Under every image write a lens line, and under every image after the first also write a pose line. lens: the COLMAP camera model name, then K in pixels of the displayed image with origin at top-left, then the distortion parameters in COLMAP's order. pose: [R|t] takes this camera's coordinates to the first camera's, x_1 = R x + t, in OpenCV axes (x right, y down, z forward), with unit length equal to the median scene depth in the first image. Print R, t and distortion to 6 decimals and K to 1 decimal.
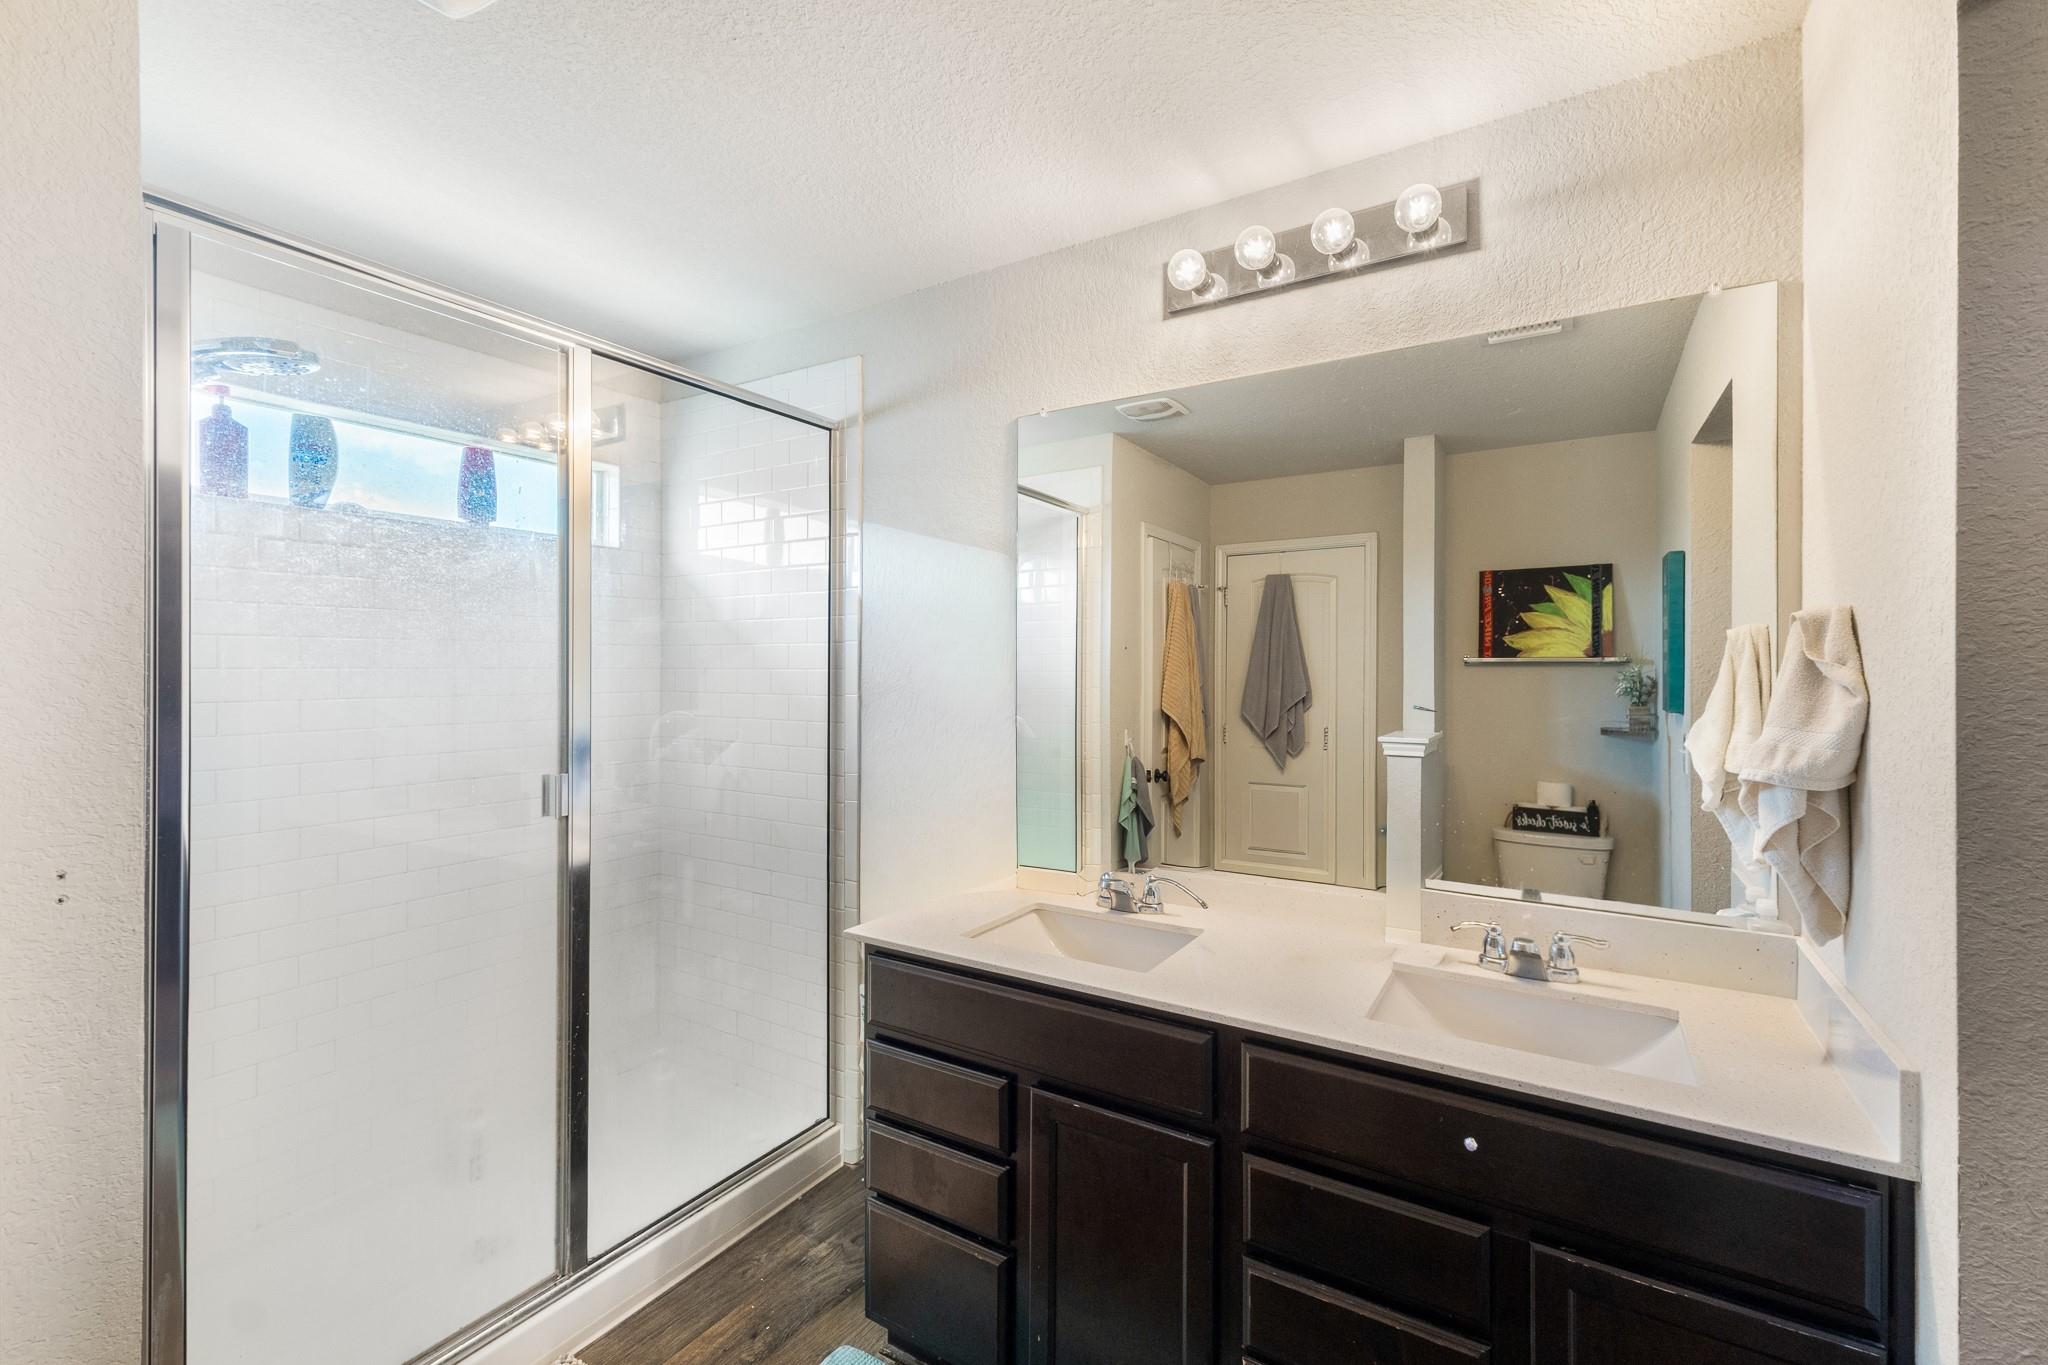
lens RADIAL K [[870.8, 0, 1019.7], [0, 870.8, 680.7], [0, 0, 1]] dist [-0.001293, -0.000086]
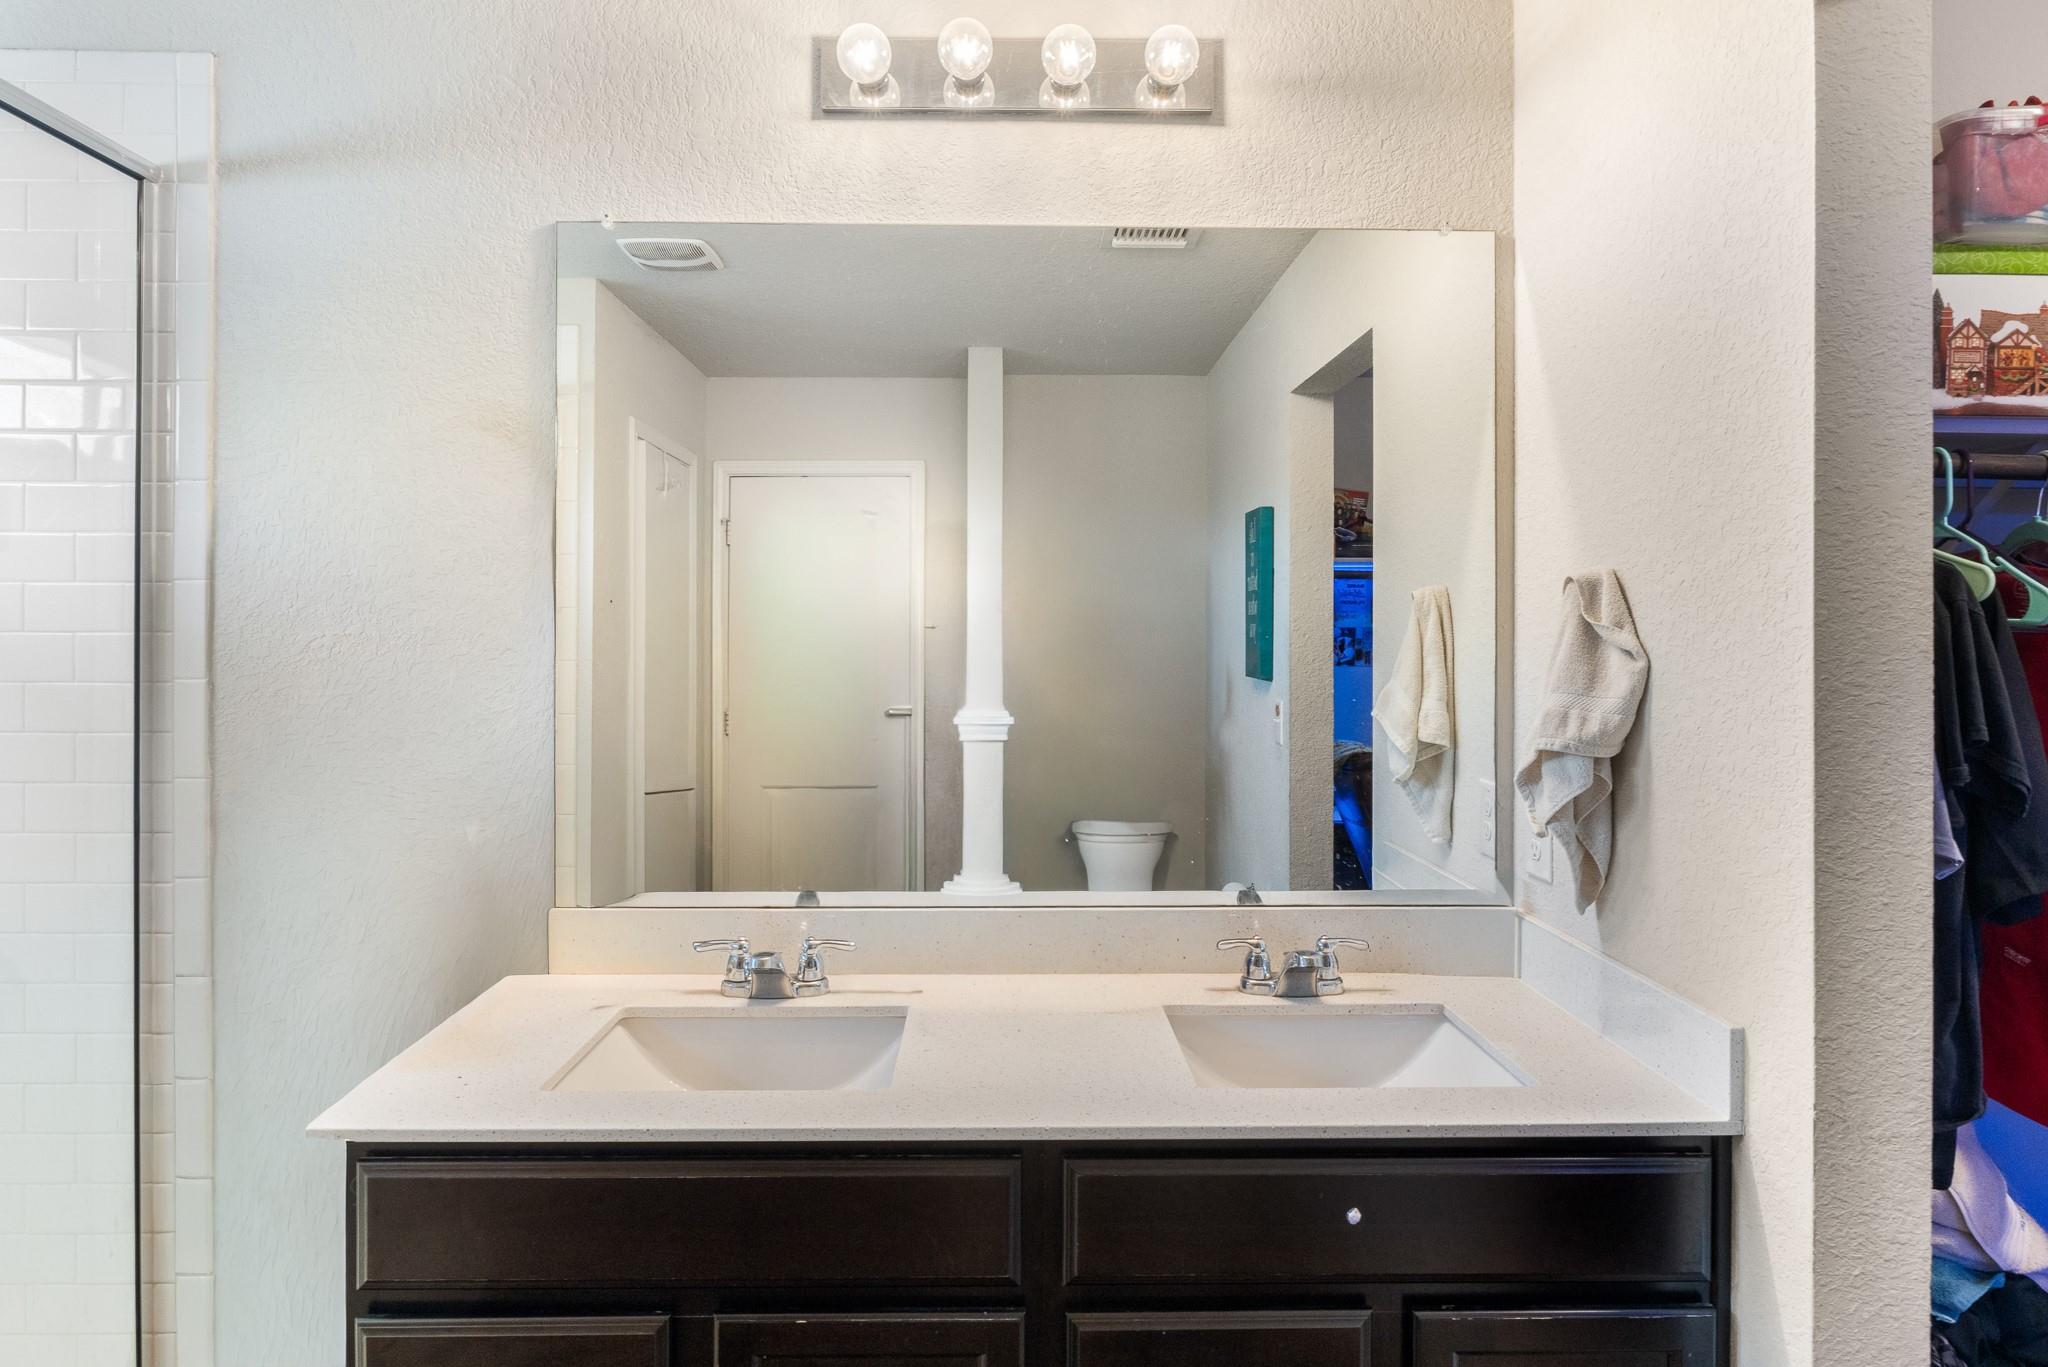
lens RADIAL K [[1147.8, 0, 1053.4], [0, 1147.8, 646.9], [0, 0, 1]] dist [-0.012127, -0.002279]
pose [[0.833296, -0.006070, 0.552794, -0.225107], [0.006158, 0.999980, 0.001699, -0.002786], [-0.552793, 0.001988, 0.833316, 0.194737]]
